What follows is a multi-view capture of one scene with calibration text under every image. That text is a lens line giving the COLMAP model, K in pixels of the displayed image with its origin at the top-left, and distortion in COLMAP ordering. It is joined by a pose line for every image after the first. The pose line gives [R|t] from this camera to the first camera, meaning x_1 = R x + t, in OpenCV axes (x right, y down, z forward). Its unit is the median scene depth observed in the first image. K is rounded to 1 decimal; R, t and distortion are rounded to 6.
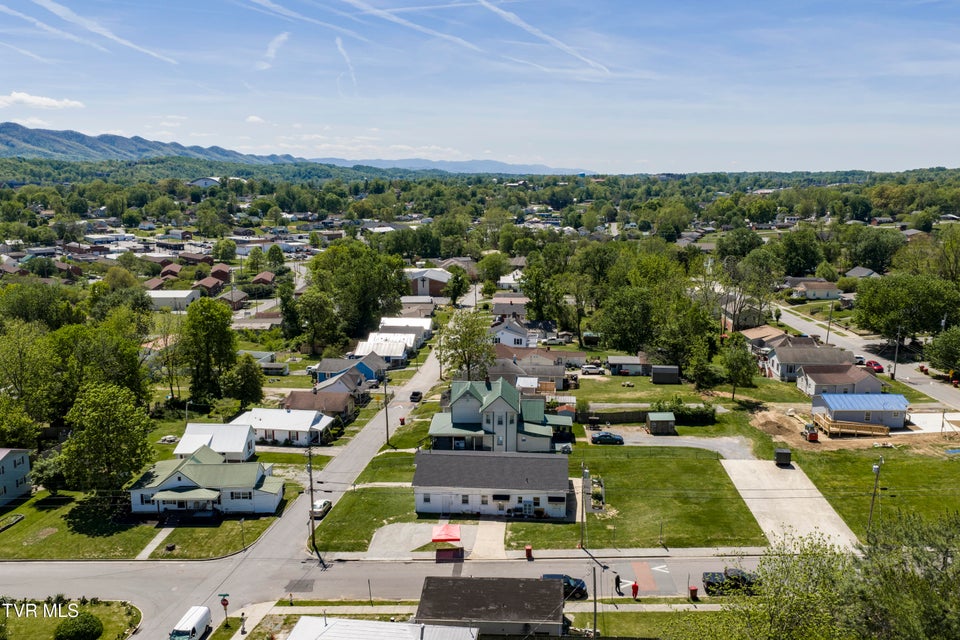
lens RADIAL K [[791.5, 0, 483.6], [0, 791.5, 319.7], [0, 0, 1]] dist [0.024972, -0.041716]
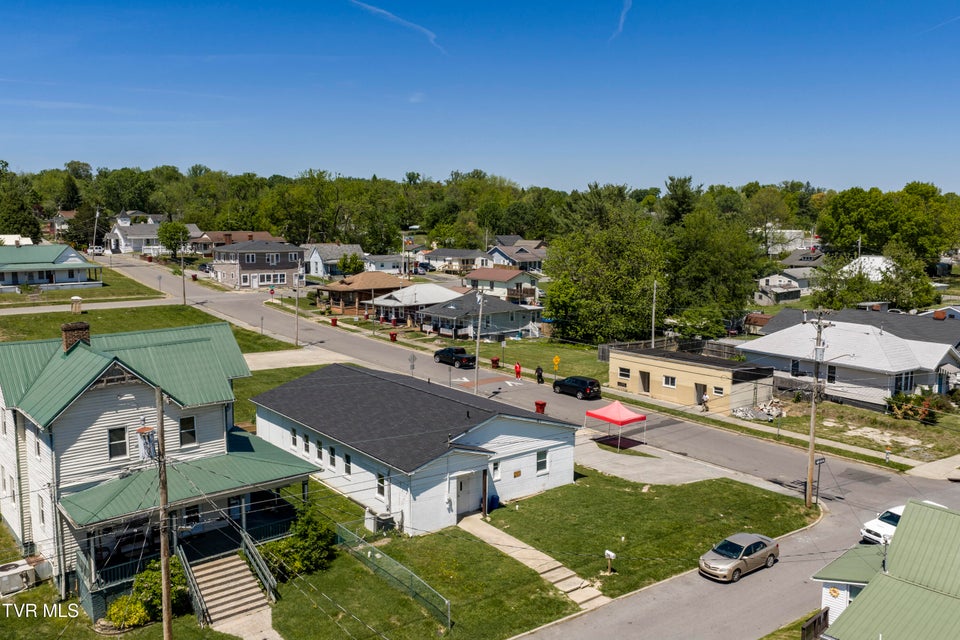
lens RADIAL K [[800.8, 0, 483.5], [0, 800.8, 320.6], [0, 0, 1]] dist [0.012602, -0.008780]
pose [[-0.677301, -0.097599, 0.729204, -0.397894], [0.124473, 0.961671, 0.244327, 0.017959], [-0.725100, 0.256249, -0.639192, 1.323069]]
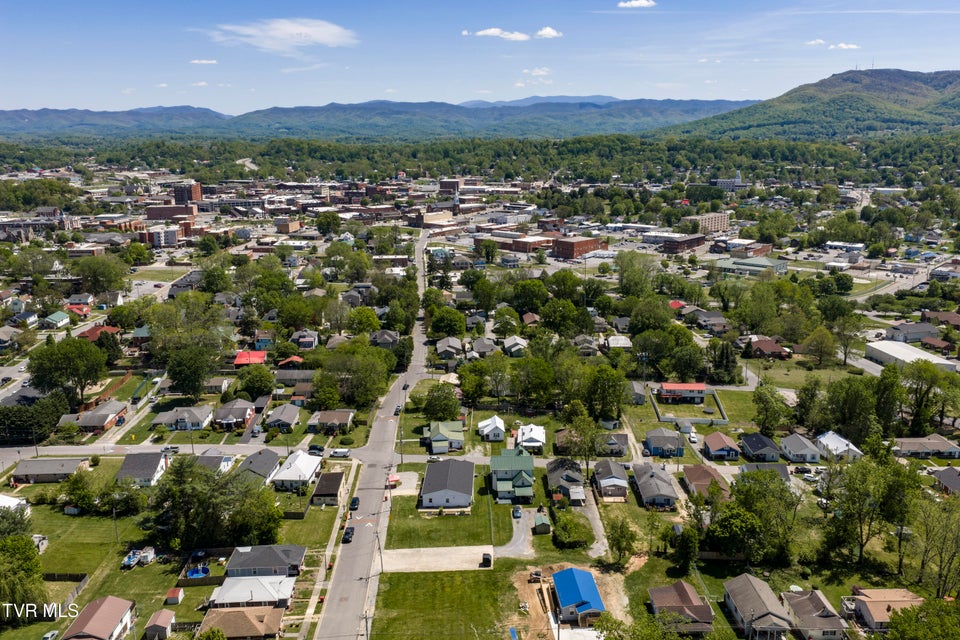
lens RADIAL K [[791.5, 0, 483.6], [0, 791.5, 319.7], [0, 0, 1]] dist [0.024972, -0.041716]
pose [[0.068813, 0.229398, -0.970897, 2.011597], [-0.171801, 0.961390, 0.214975, -0.700164], [0.982725, 0.152008, 0.105567, 0.840501]]
